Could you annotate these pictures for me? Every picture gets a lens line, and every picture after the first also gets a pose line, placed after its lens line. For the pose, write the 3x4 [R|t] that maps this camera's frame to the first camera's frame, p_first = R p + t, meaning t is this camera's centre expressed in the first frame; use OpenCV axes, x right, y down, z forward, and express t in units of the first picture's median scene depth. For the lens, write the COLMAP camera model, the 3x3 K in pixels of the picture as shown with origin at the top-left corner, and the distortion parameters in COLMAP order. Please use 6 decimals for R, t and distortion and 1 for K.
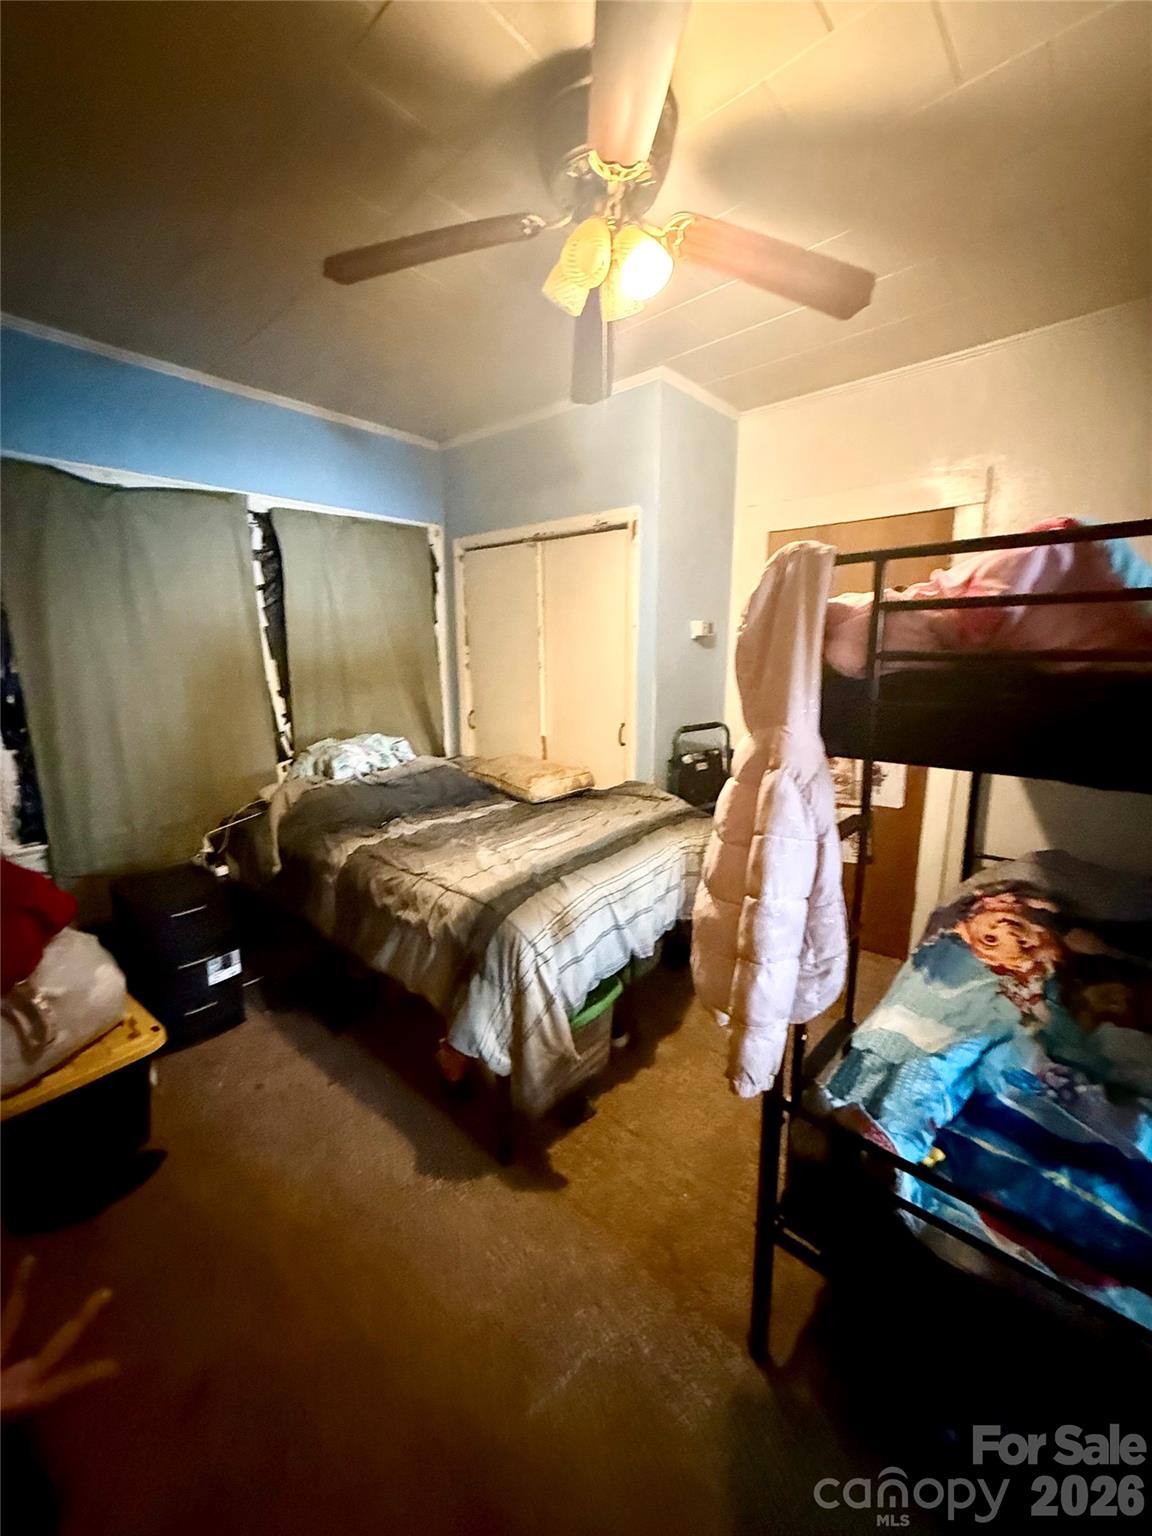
lens RADIAL K [[611.2, 0, 577.6], [0, 611.2, 766.6], [0, 0, 1]] dist [0.000271, 0.000050]
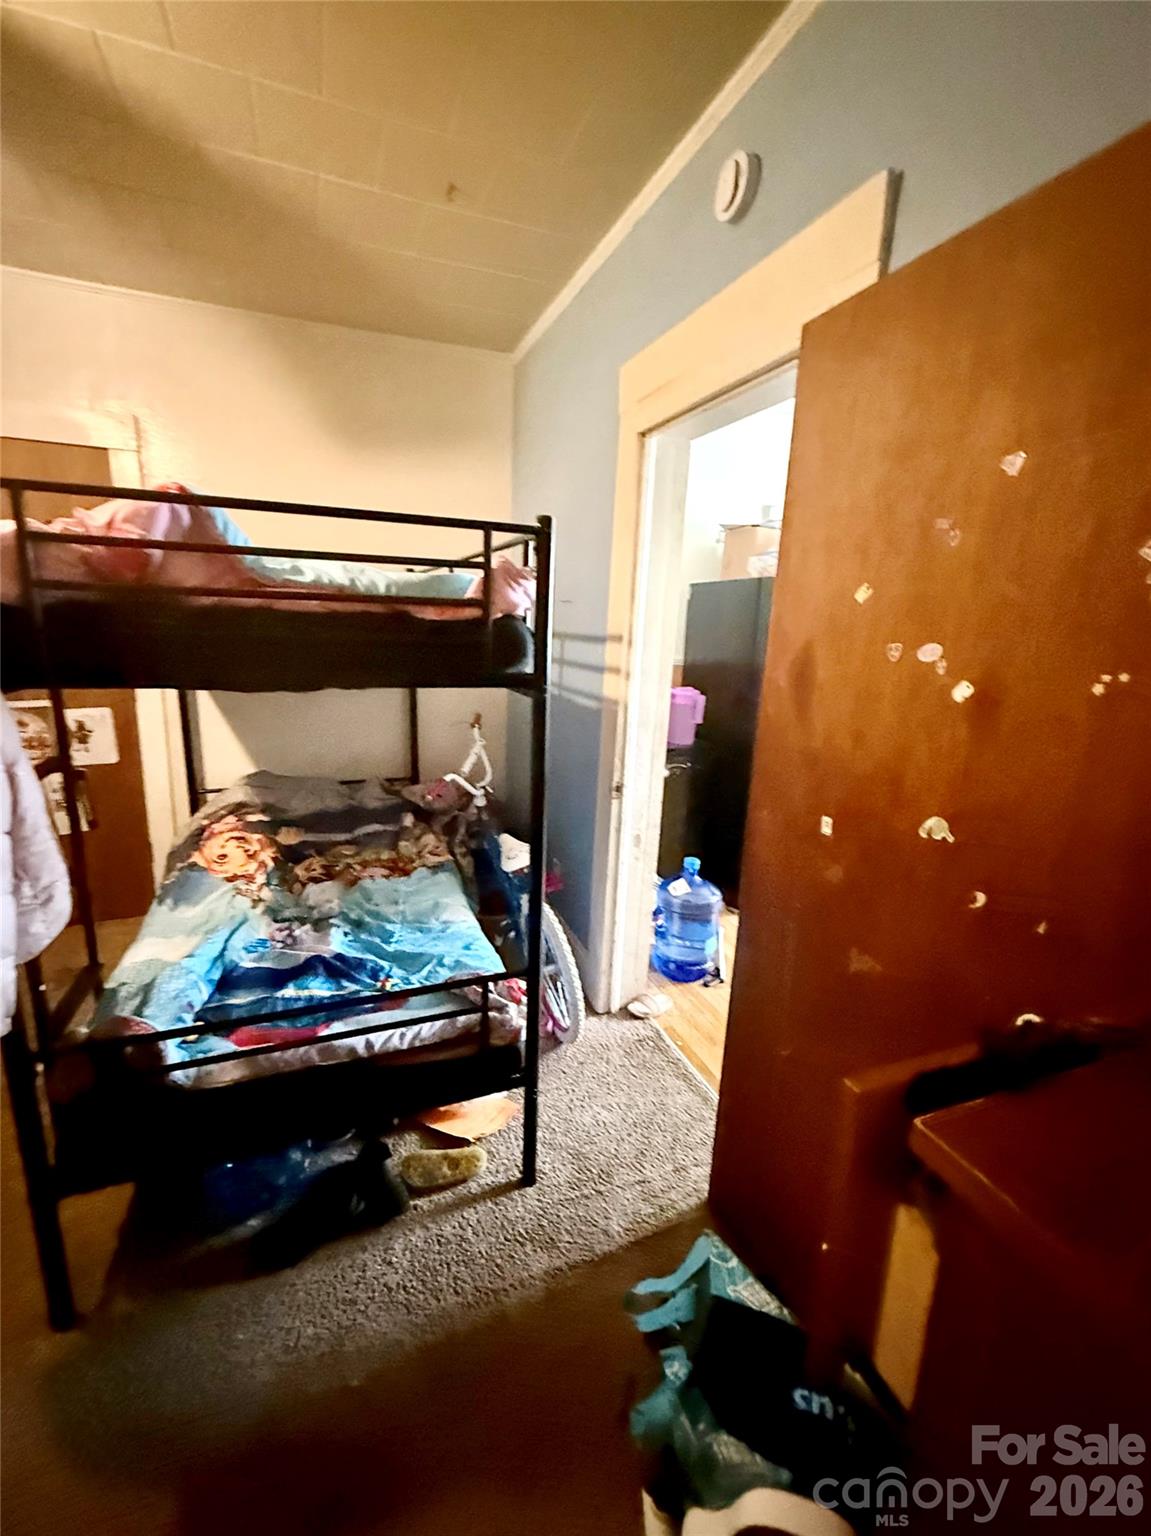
lens RADIAL K [[641.7, 0, 576.0], [0, 641.7, 764.0], [0, 0, 1]] dist [-0.001121, -0.000359]
pose [[0.442365, -0.172289, 0.880130, -0.071745], [0.126302, 0.983561, 0.129056, 0.060744], [-0.887897, 0.054072, 0.456854, -0.190008]]
